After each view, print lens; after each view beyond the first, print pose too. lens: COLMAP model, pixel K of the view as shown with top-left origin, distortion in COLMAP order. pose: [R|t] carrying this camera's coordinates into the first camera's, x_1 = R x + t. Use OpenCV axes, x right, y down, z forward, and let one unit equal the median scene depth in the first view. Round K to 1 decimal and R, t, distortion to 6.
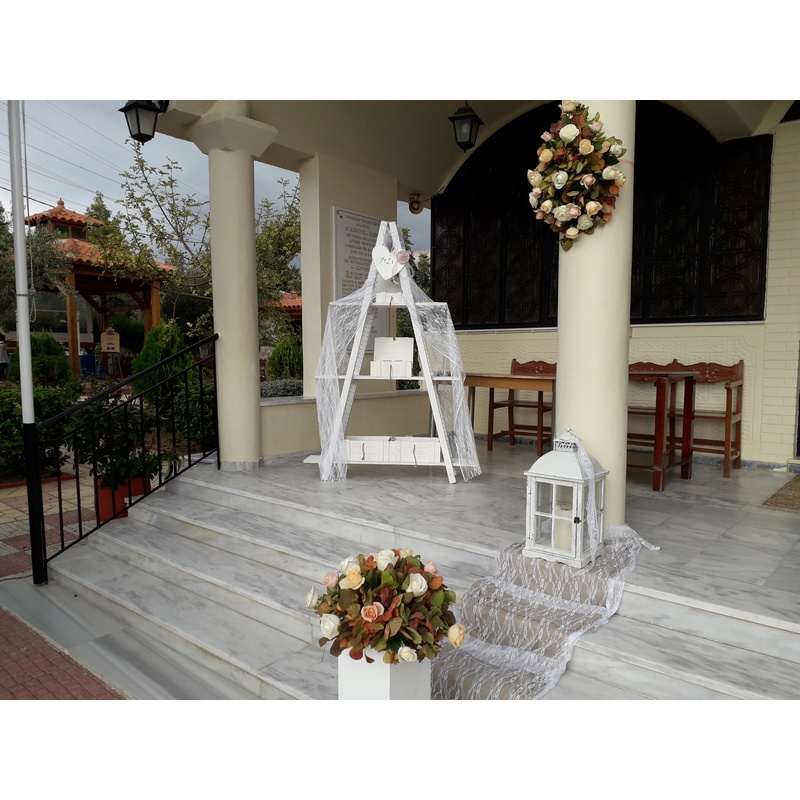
lens RADIAL K [[633.3, 0, 397.3], [0, 633.3, 409.8], [0, 0, 1]] dist [0.000457, -0.009798]
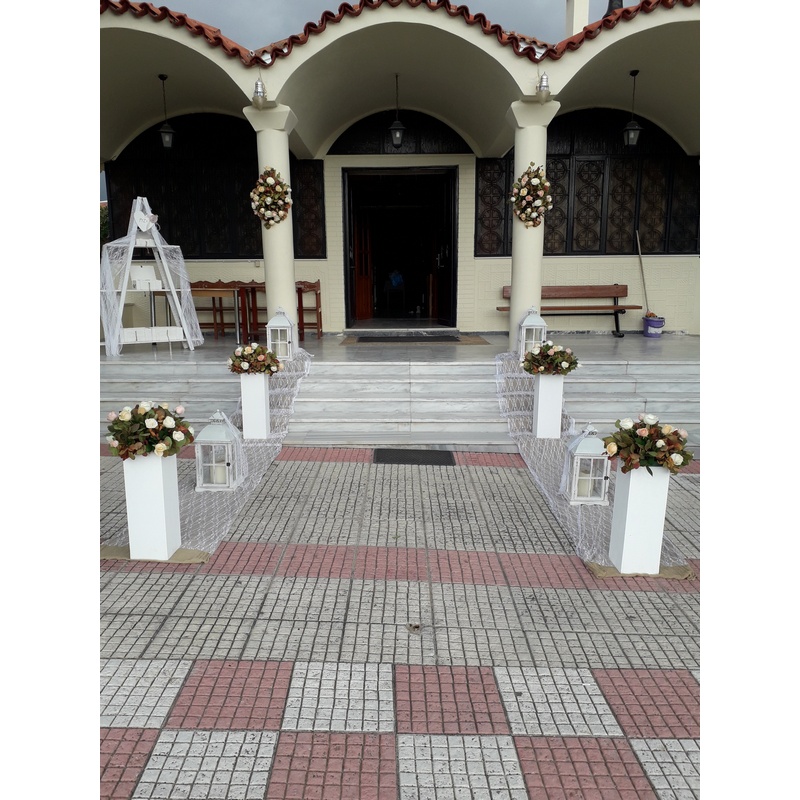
lens RADIAL K [[632.8, 0, 397.1], [0, 632.8, 413.1], [0, 0, 1]] dist [0.130150, -0.300768]
pose [[0.764747, -0.141745, 0.628546, -0.931570], [0.068335, 0.987843, 0.139629, 0.116845], [-0.640696, -0.063829, 0.765137, -1.126469]]
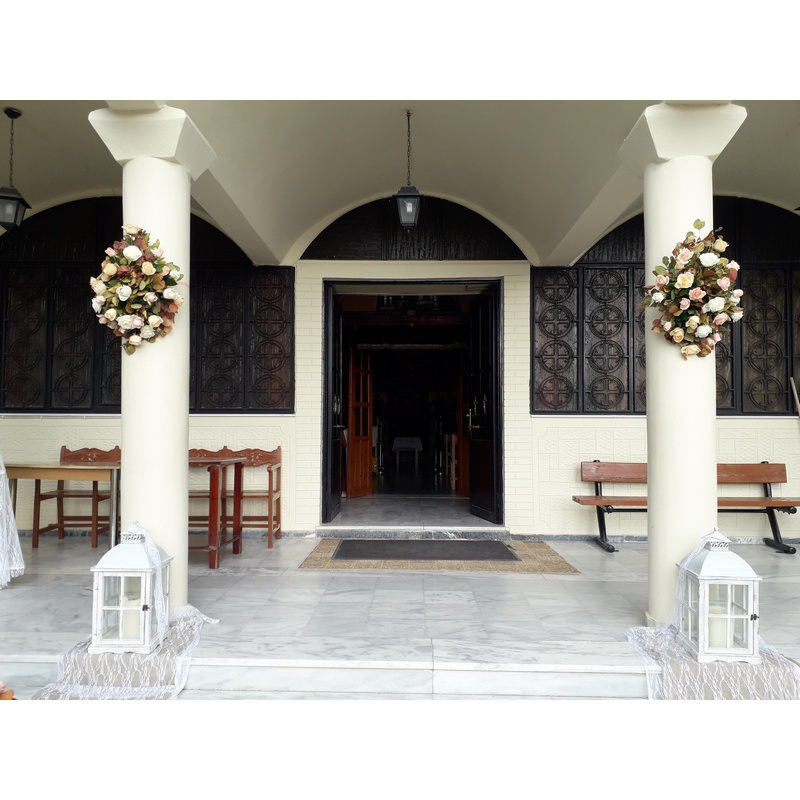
lens RADIAL K [[632.8, 0, 397.1], [0, 632.8, 413.1], [0, 0, 1]] dist [0.130150, -0.300768]
pose [[0.776872, 0.018832, 0.629376, -0.065463], [0.054304, 0.993825, -0.096767, -0.021226], [-0.627312, 0.109353, 0.771052, -0.119959]]
